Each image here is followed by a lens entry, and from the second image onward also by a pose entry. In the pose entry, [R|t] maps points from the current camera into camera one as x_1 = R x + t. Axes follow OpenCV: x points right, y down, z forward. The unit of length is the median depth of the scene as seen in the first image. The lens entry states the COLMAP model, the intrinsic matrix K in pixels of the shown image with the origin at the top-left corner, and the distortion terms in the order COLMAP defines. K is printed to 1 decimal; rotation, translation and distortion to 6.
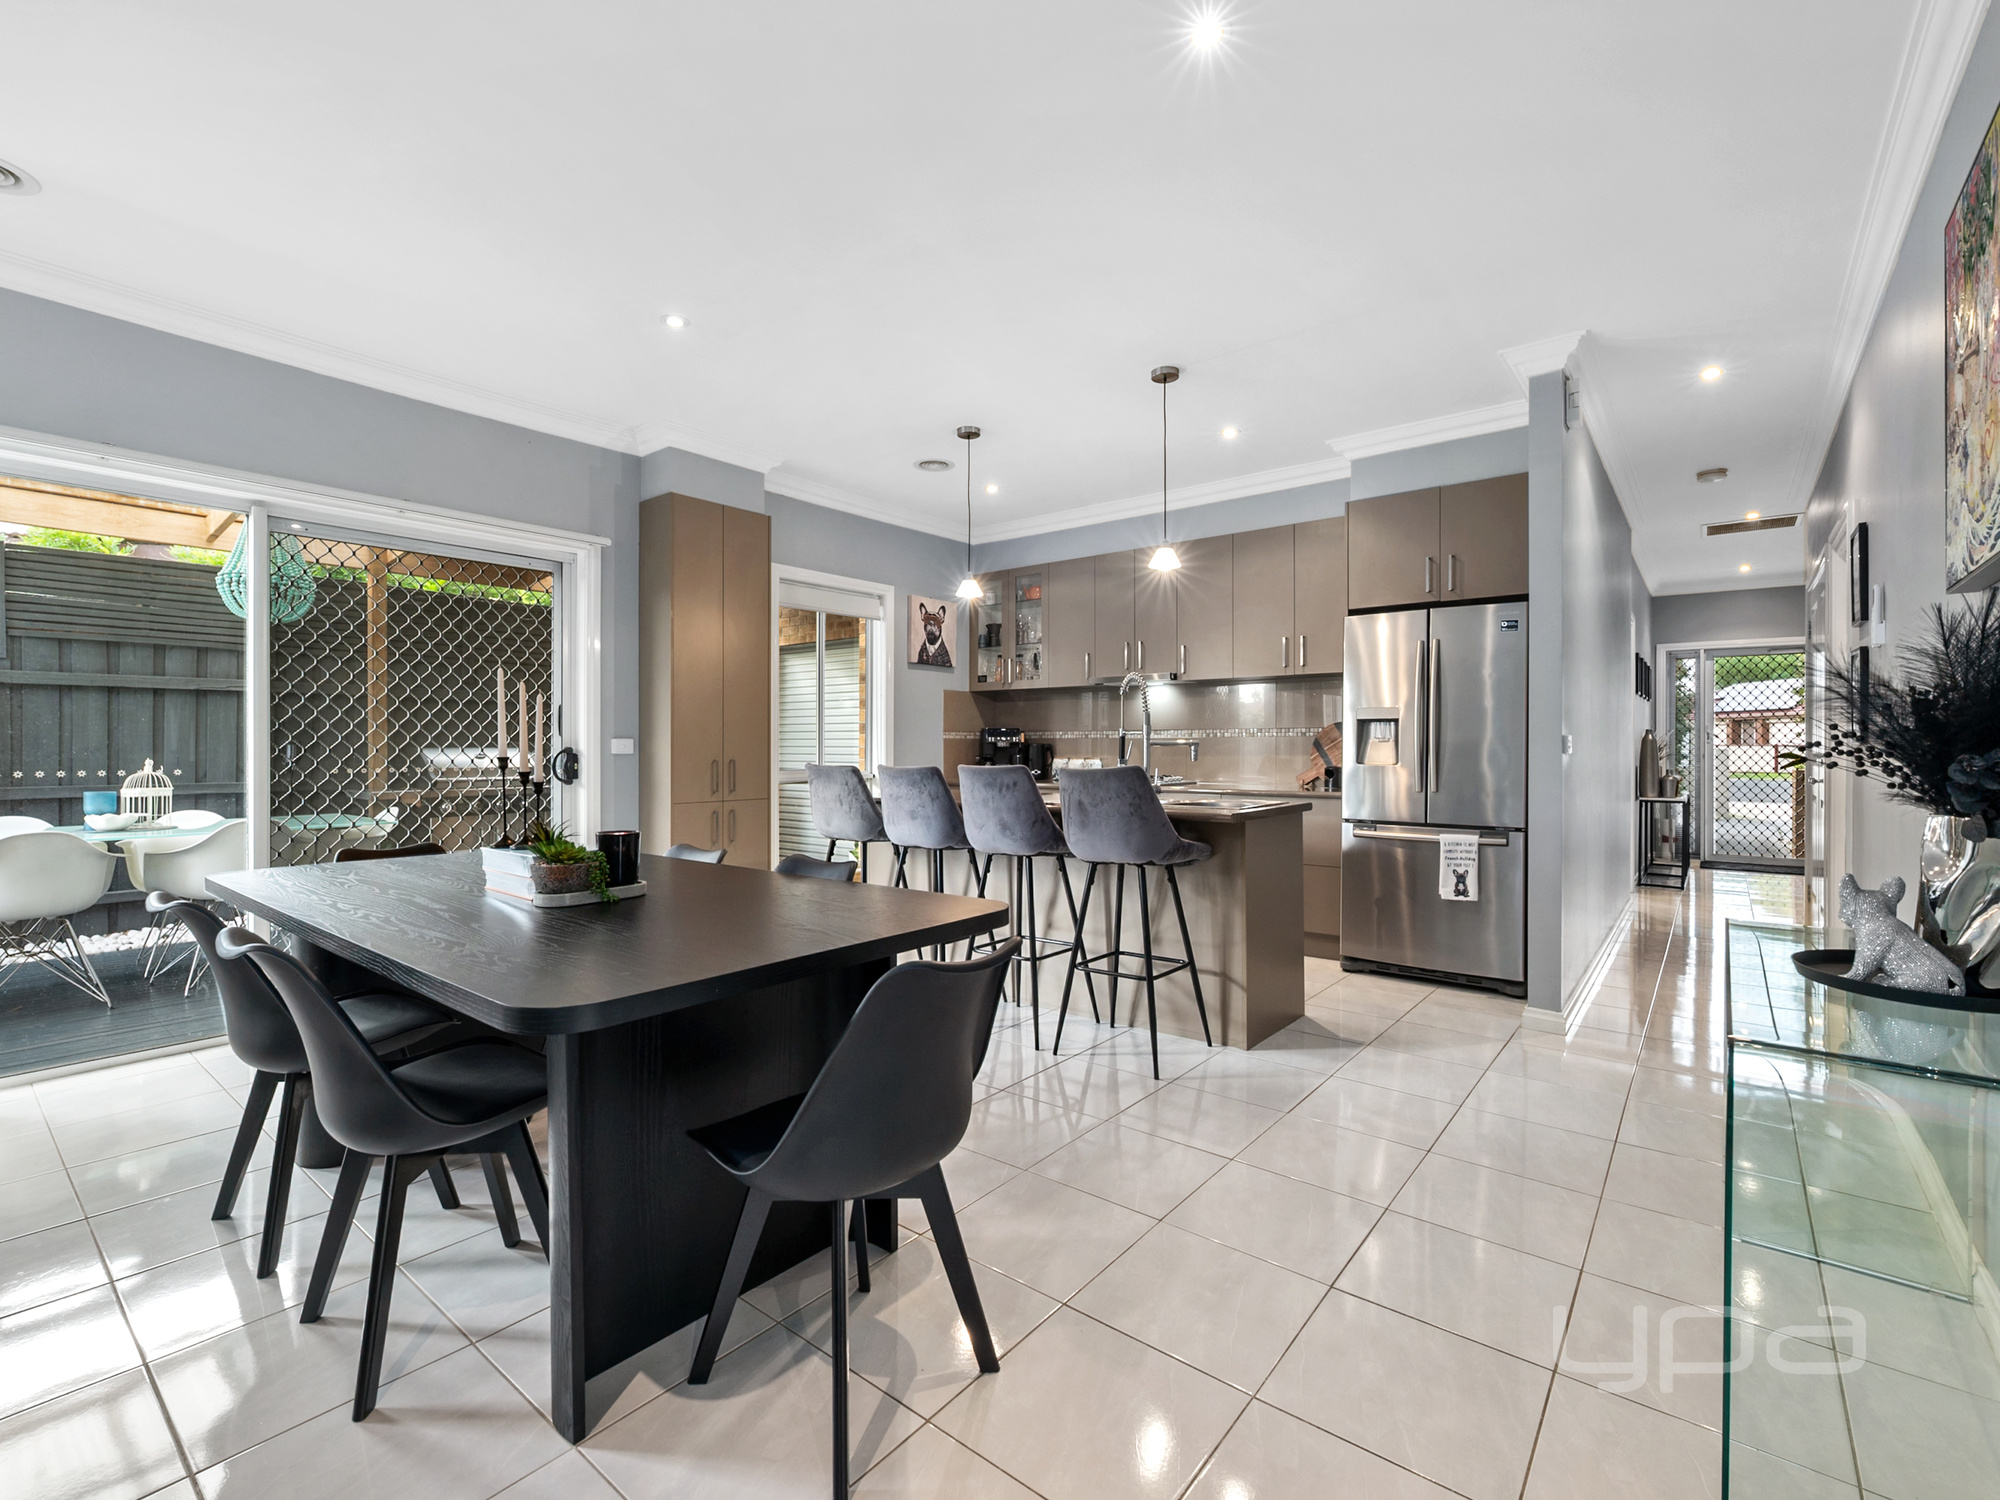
lens RADIAL K [[906.3, 0, 1000.7], [0, 906.3, 753.0], [0, 0, 1]] dist [-0.000392, 0.000115]
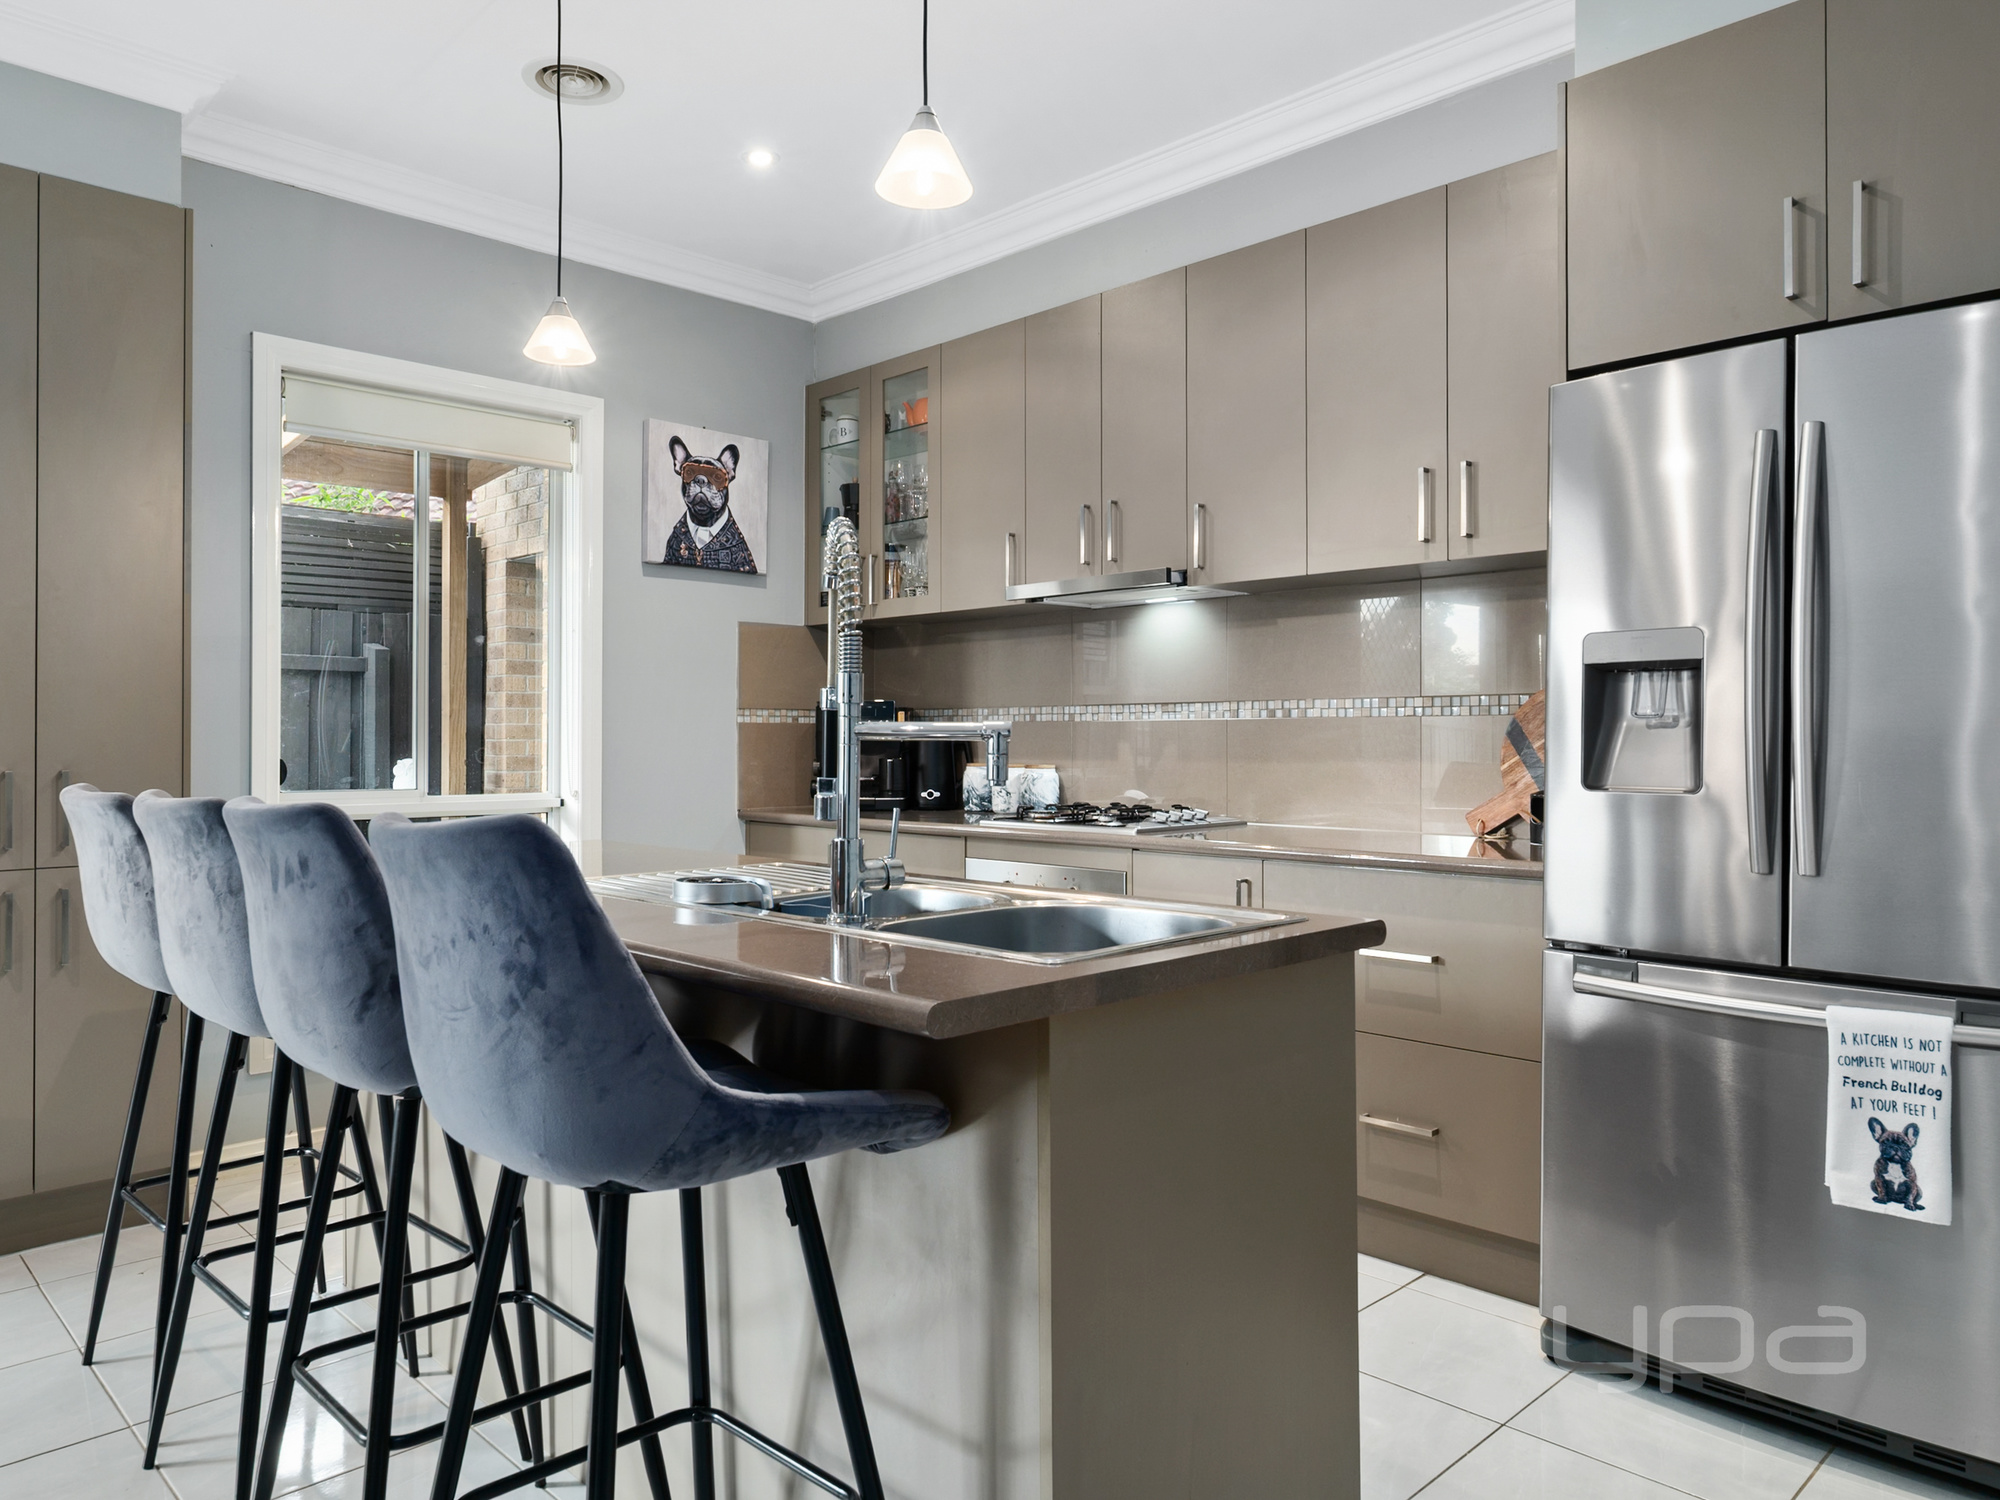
lens RADIAL K [[1347.2, 0, 997.8], [0, 1347.2, 740.7], [0, 0, 1]] dist [-0.003246, -0.002610]
pose [[0.993162, 0.000867, -0.116745, 0.203024], [-0.001562, 0.999982, -0.005856, -0.003413], [0.116738, 0.005999, 0.993145, 0.401101]]
